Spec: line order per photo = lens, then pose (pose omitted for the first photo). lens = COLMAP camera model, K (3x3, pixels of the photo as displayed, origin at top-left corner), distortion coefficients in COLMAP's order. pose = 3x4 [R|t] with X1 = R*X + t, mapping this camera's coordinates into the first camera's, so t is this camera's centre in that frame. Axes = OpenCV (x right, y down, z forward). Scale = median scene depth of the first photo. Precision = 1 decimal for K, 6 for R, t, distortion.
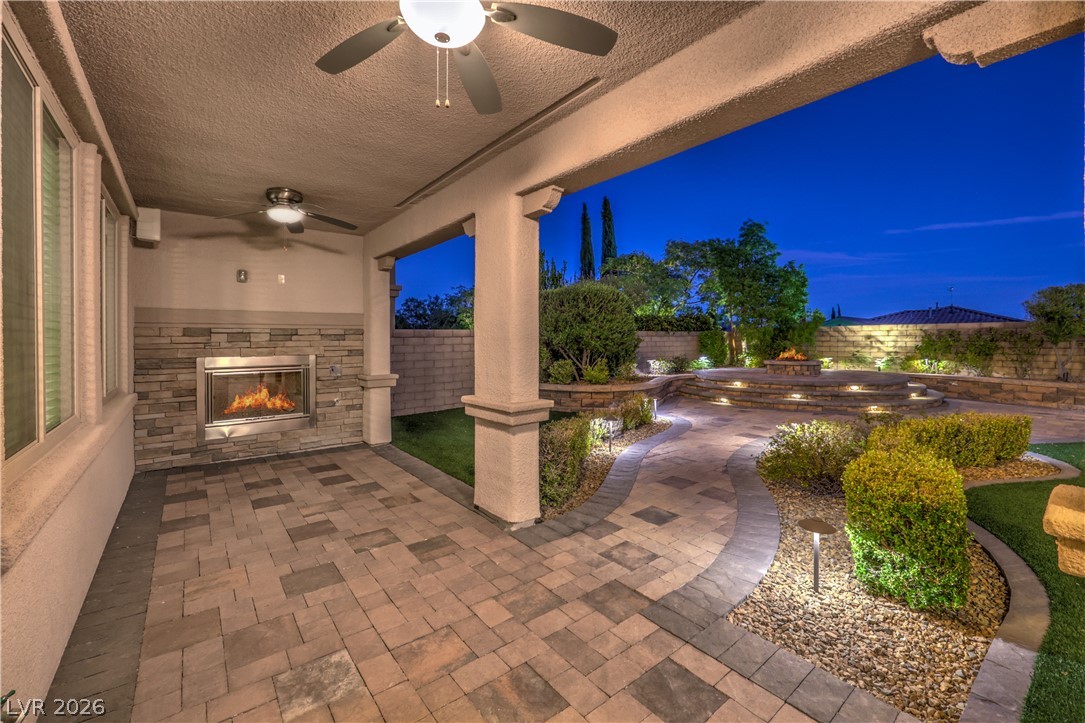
lens RADIAL K [[446.2, 0, 539.3], [0, 446.2, 344.3], [0, 0, 1]] dist [0.001778, 0.000281]
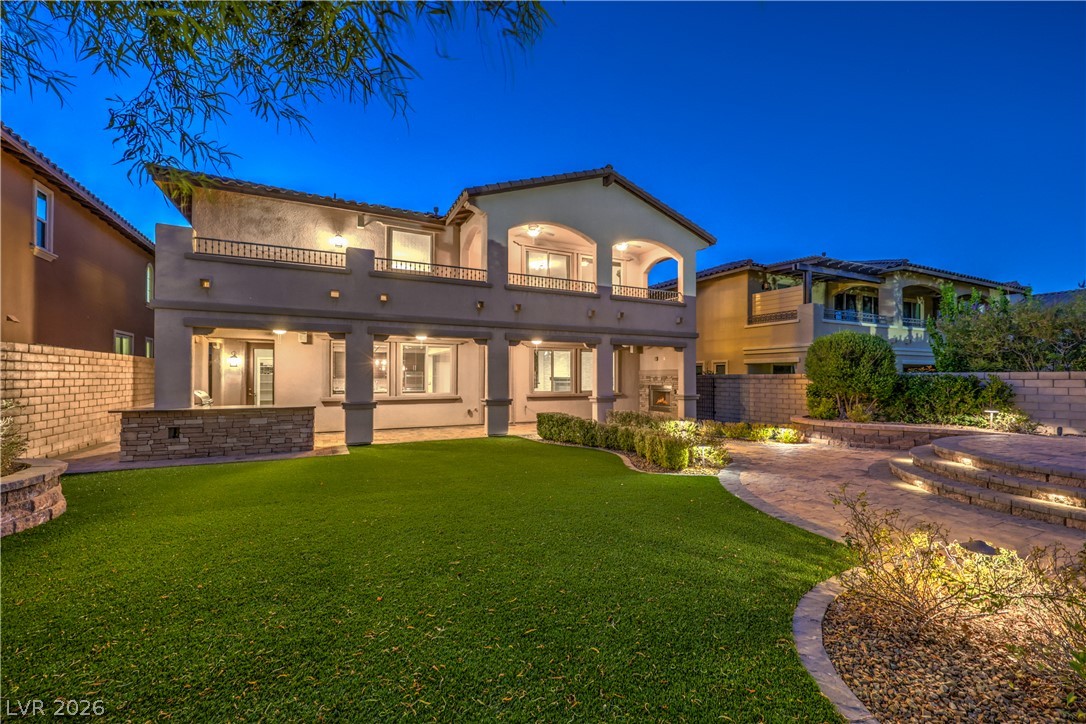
lens RADIAL K [[446.6, 0, 543.2], [0, 446.6, 366.5], [0, 0, 1]] dist [0.001778, 0.000281]
pose [[-0.217437, -0.020918, -0.975850, 1.257554], [-0.013441, 0.999740, -0.018436, -0.016910], [0.975982, 0.009108, -0.217661, 0.452749]]
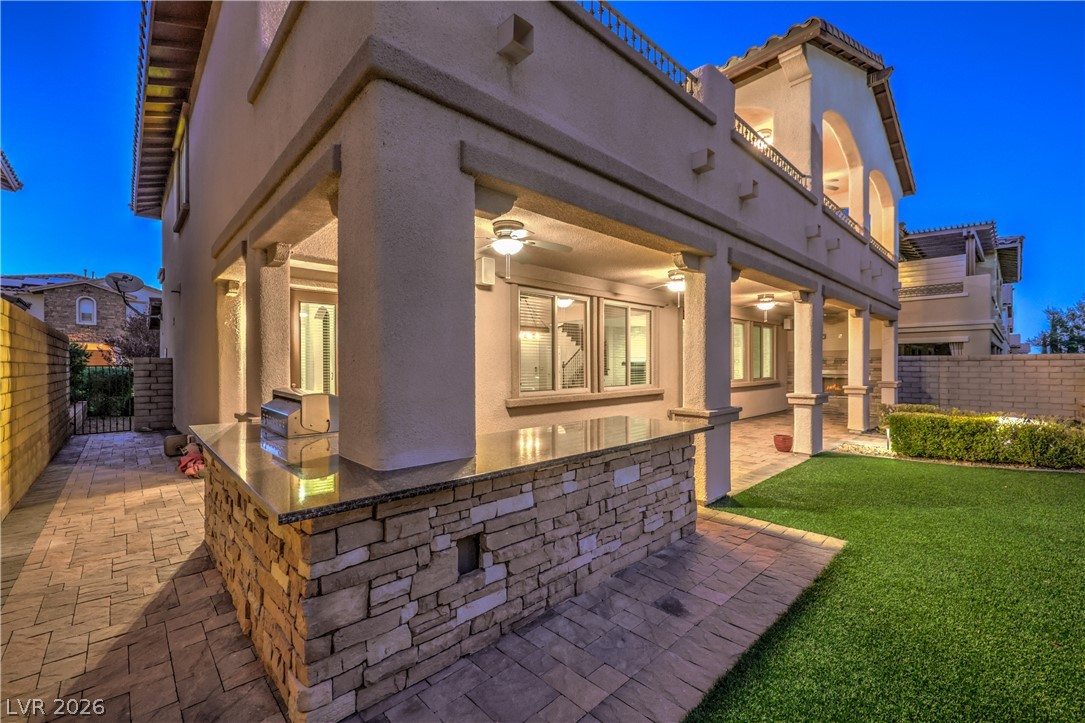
lens RADIAL K [[446.2, 0, 545.7], [0, 446.2, 364.8], [0, 0, 1]] dist [0.001778, 0.000281]
pose [[0.086944, 0.002600, -0.996210, 0.824202], [-0.008372, 0.999963, 0.001879, 0.004401], [0.996178, 0.008177, 0.086963, -0.367641]]
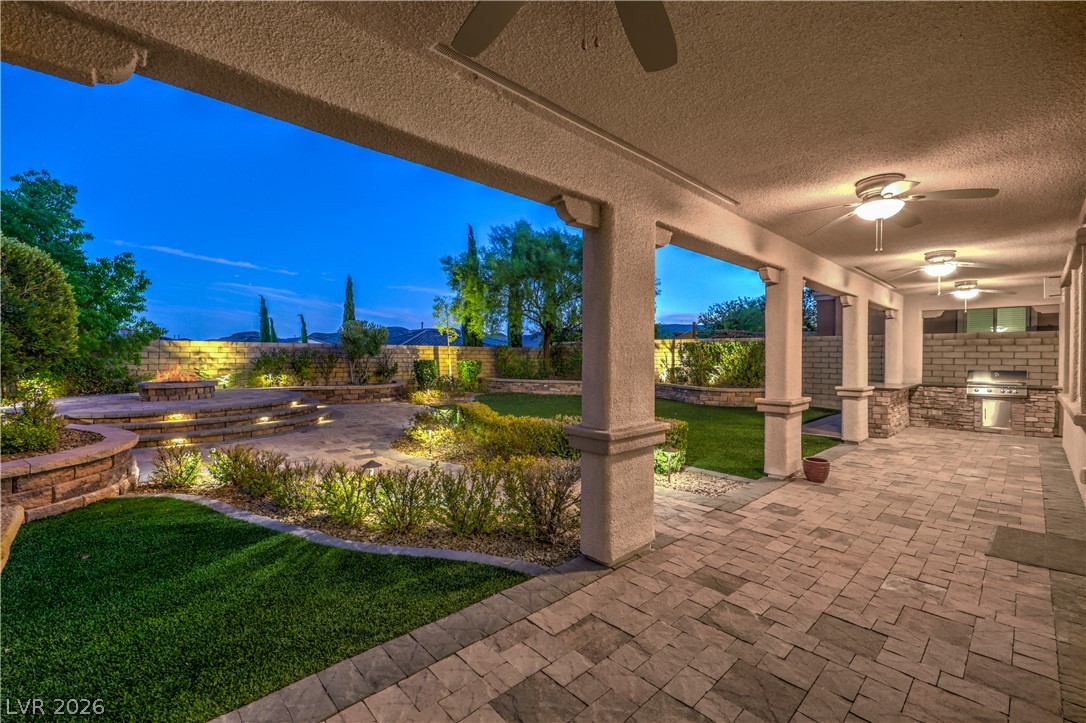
lens RADIAL K [[457.7, 0, 552.9], [0, 457.7, 358.4], [0, 0, 1]] dist [0.003692, 0.000637]
pose [[-0.098655, -0.002955, 0.995117, -0.346717], [0.006371, 0.999973, 0.003602, -0.006101], [-0.995101, 0.006695, -0.098634, 0.426762]]
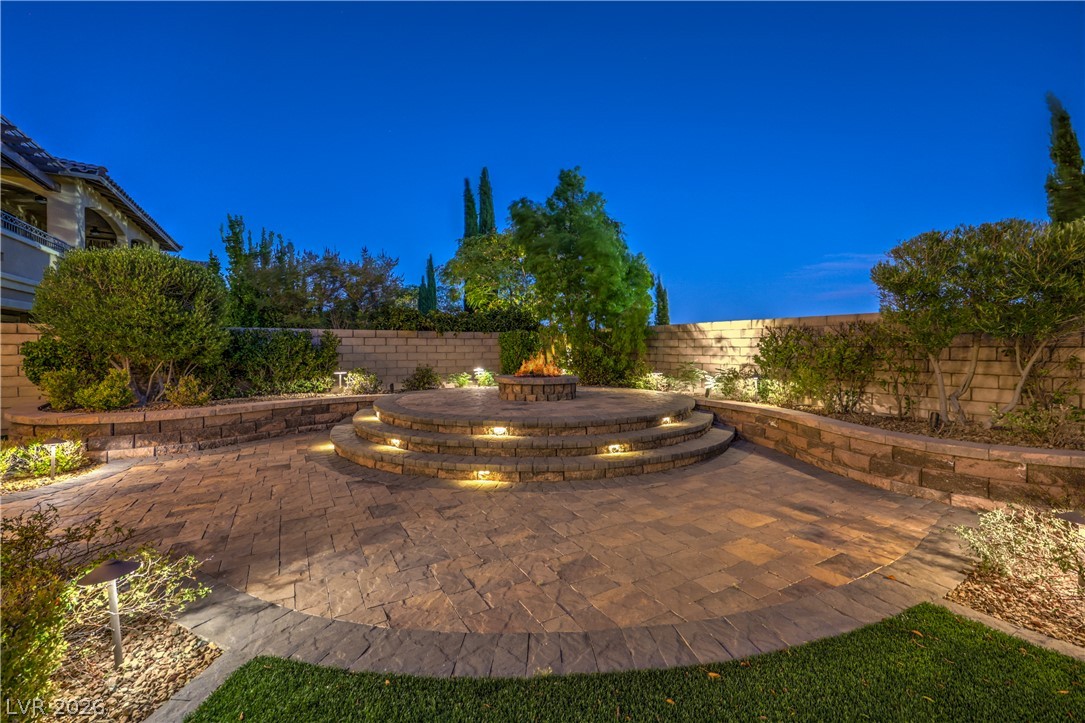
lens RADIAL K [[457.3, 0, 547.0], [0, 457.3, 352.6], [0, 0, 1]] dist [0.003692, 0.000637]
pose [[0.989827, 0.008851, -0.142003, 0.707462], [-0.009045, 0.999959, -0.000721, 0.004332], [0.141991, 0.001998, 0.989866, 0.393727]]
